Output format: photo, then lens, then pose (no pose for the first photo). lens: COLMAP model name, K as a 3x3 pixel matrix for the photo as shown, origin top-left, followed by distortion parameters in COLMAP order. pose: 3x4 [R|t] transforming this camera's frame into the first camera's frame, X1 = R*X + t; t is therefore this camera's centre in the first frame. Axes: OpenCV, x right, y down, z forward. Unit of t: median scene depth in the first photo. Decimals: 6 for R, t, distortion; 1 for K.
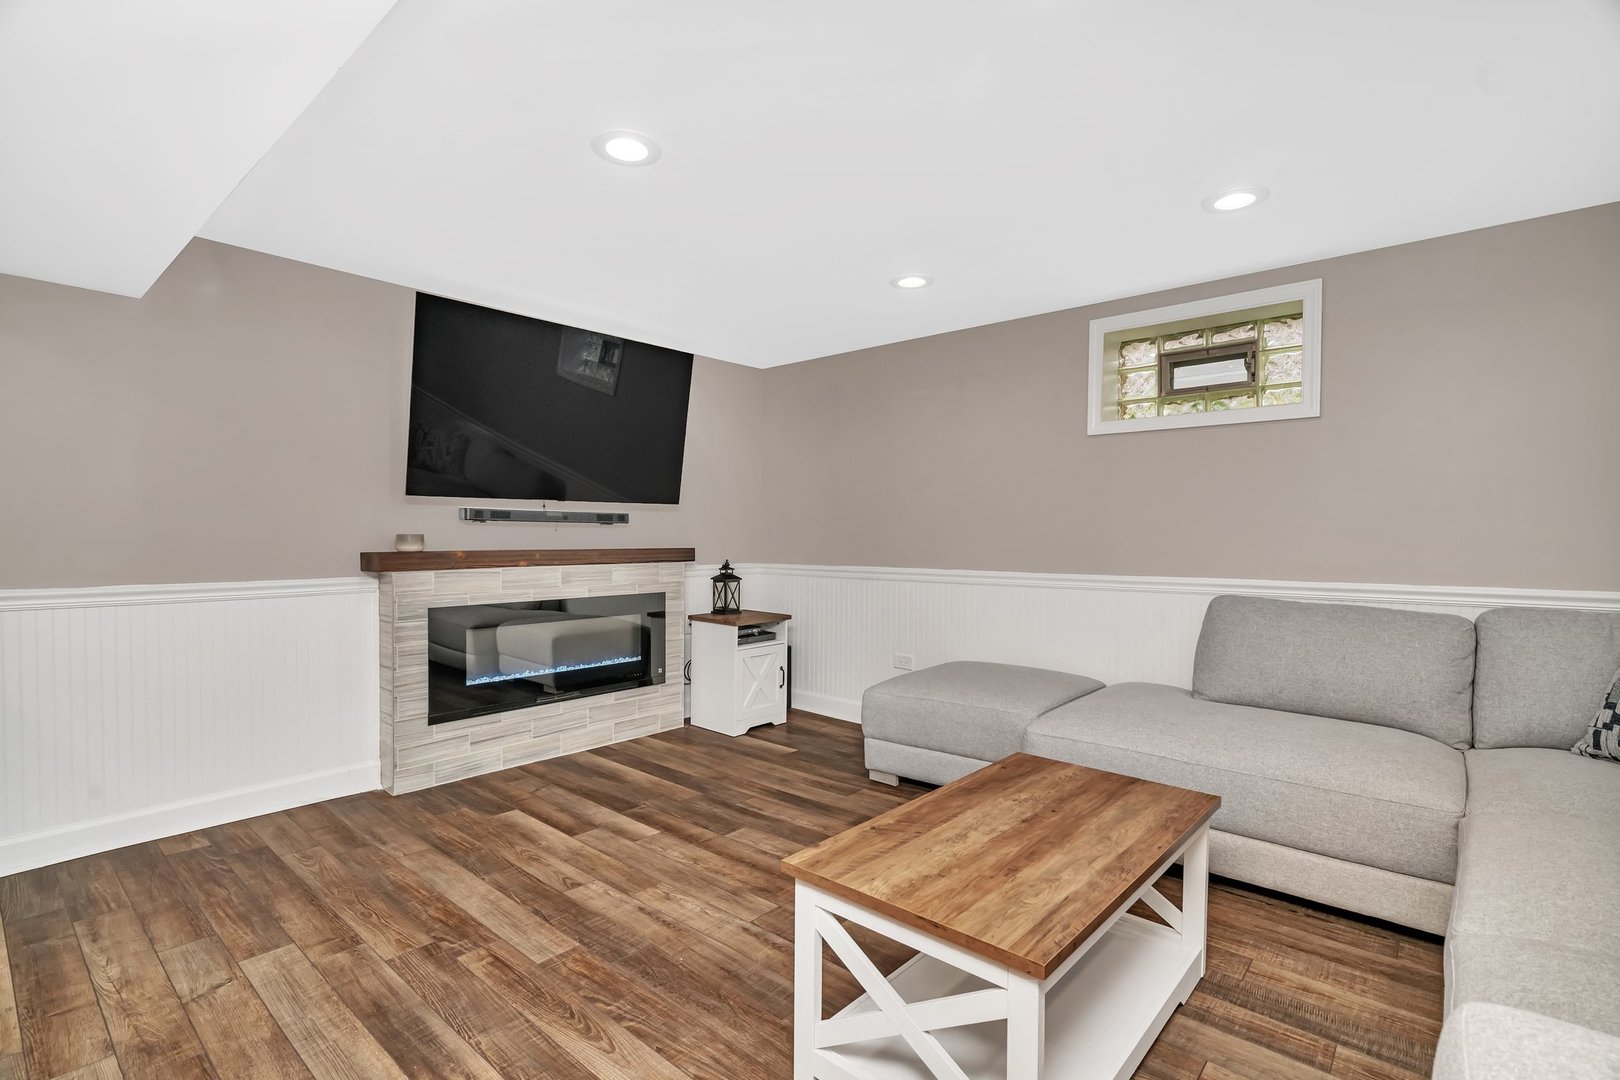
lens RADIAL K [[753.8, 0, 813.0], [0, 753.8, 541.8], [0, 0, 1]] dist [-0.007814, 0.003354]
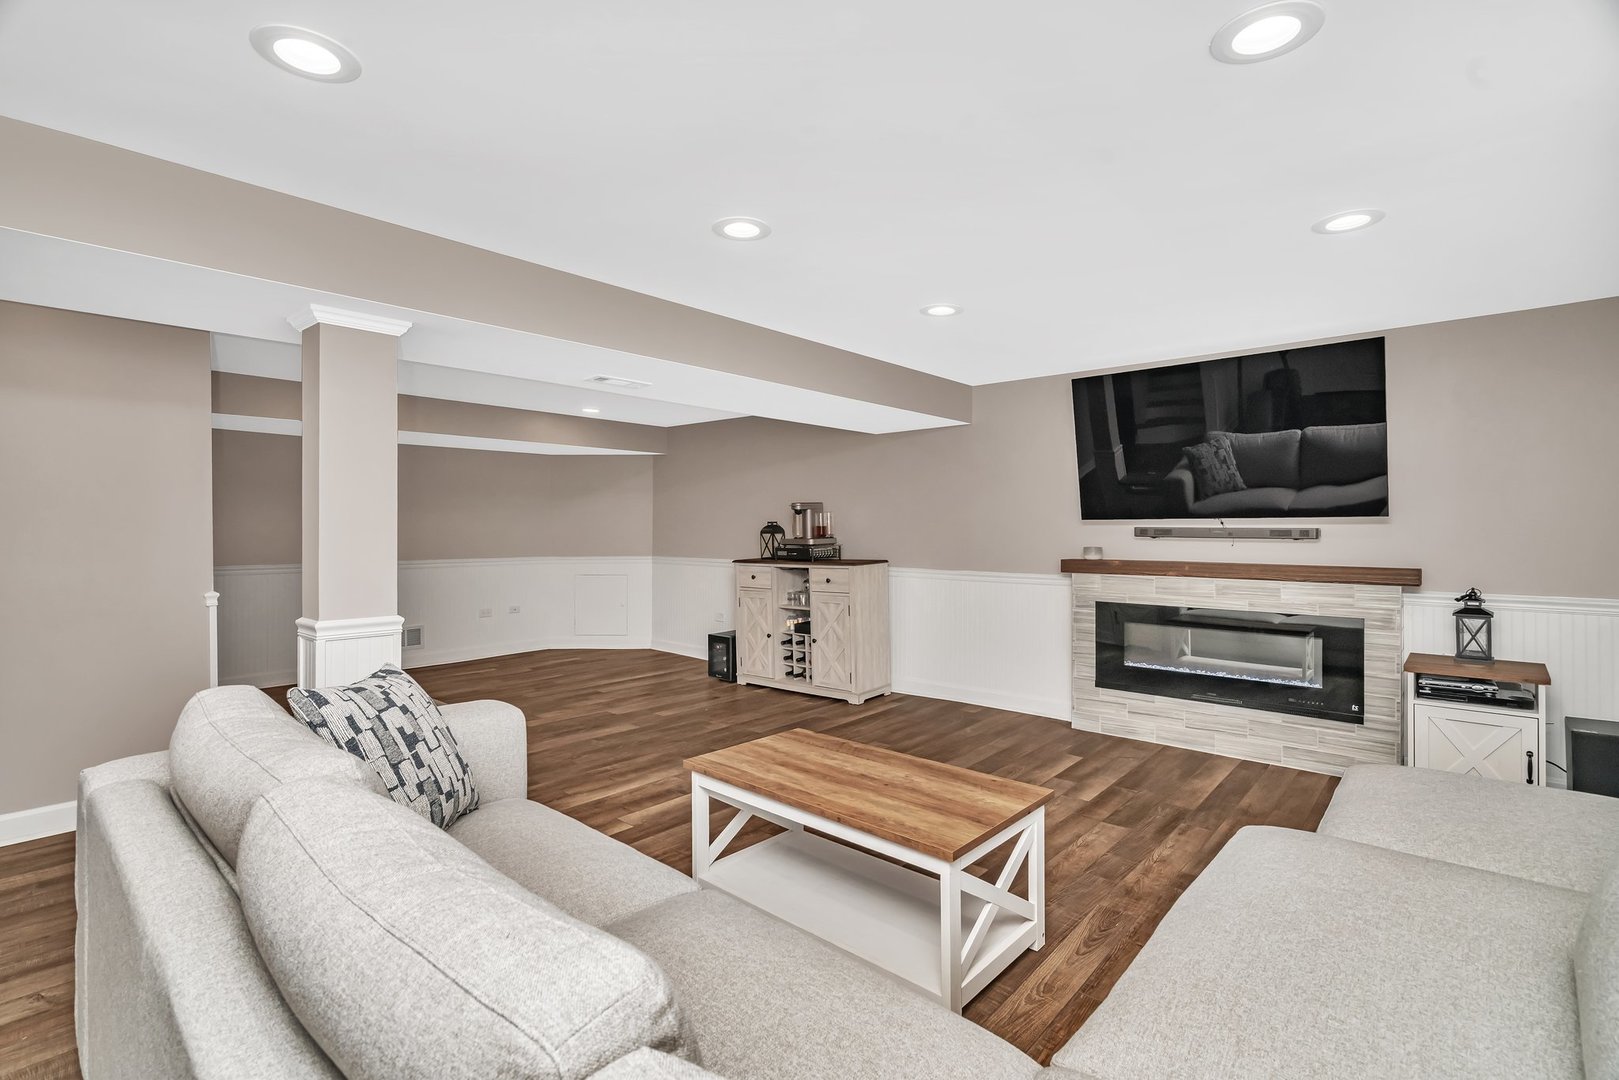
lens RADIAL K [[753.3, 0, 801.0], [0, 753.3, 517.9], [0, 0, 1]] dist [-0.007814, 0.003354]
pose [[-0.015192, -0.016555, -0.999748, 0.976723], [-0.008838, 0.999826, -0.016422, -0.041376], [0.999846, 0.008586, -0.015336, 0.535625]]
